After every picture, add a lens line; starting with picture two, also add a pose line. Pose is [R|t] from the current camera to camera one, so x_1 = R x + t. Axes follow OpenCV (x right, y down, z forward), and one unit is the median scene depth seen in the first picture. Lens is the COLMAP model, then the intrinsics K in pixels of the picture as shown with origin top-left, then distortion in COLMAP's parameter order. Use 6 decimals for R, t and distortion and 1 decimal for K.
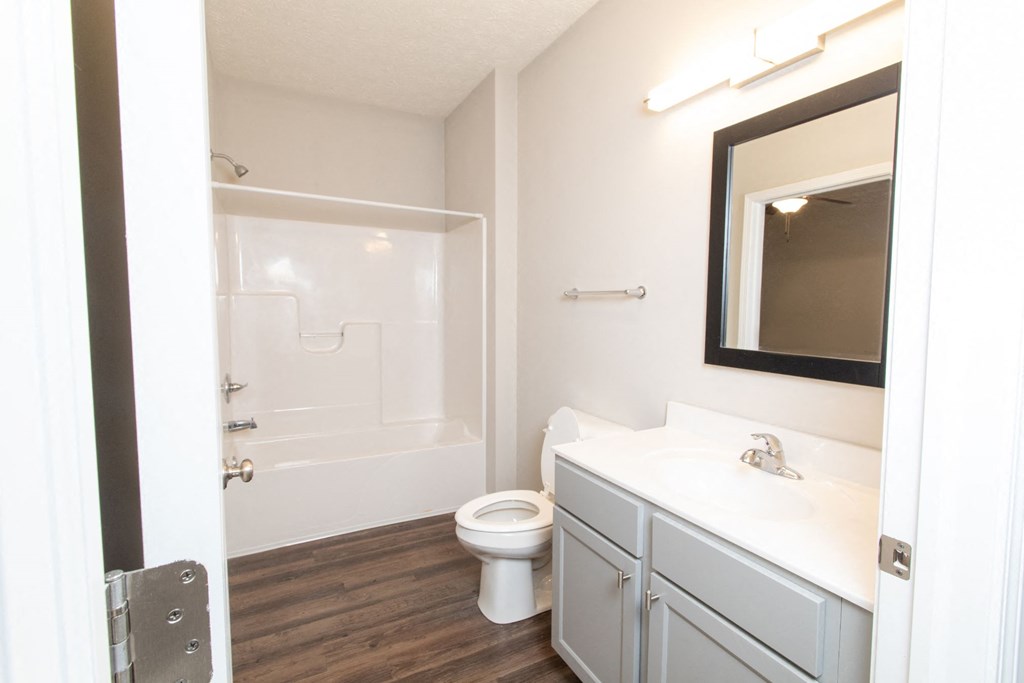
lens RADIAL K [[481.1, 0, 511.3], [0, 481.1, 337.7], [0, 0, 1]] dist [-0.001443, -0.000890]
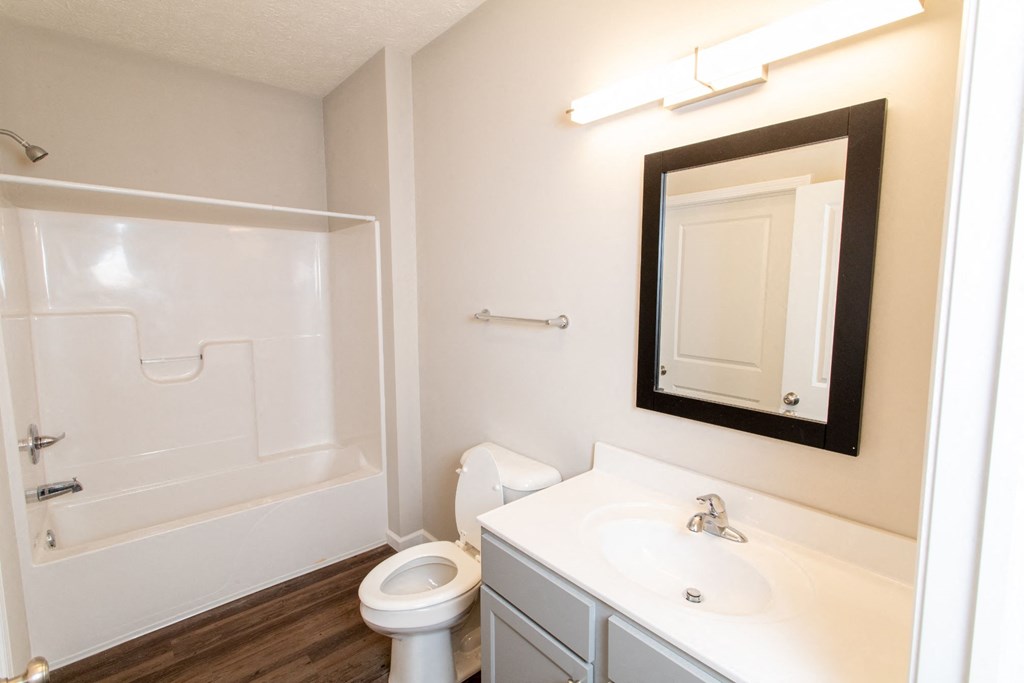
lens RADIAL K [[481.1, 0, 515.8], [0, 481.1, 341.1], [0, 0, 1]] dist [-0.001443, -0.000890]
pose [[0.972396, -0.029426, 0.231474, -0.026820], [0.020008, 0.998878, 0.042931, -0.087893], [-0.232478, -0.037115, 0.971893, 0.115989]]
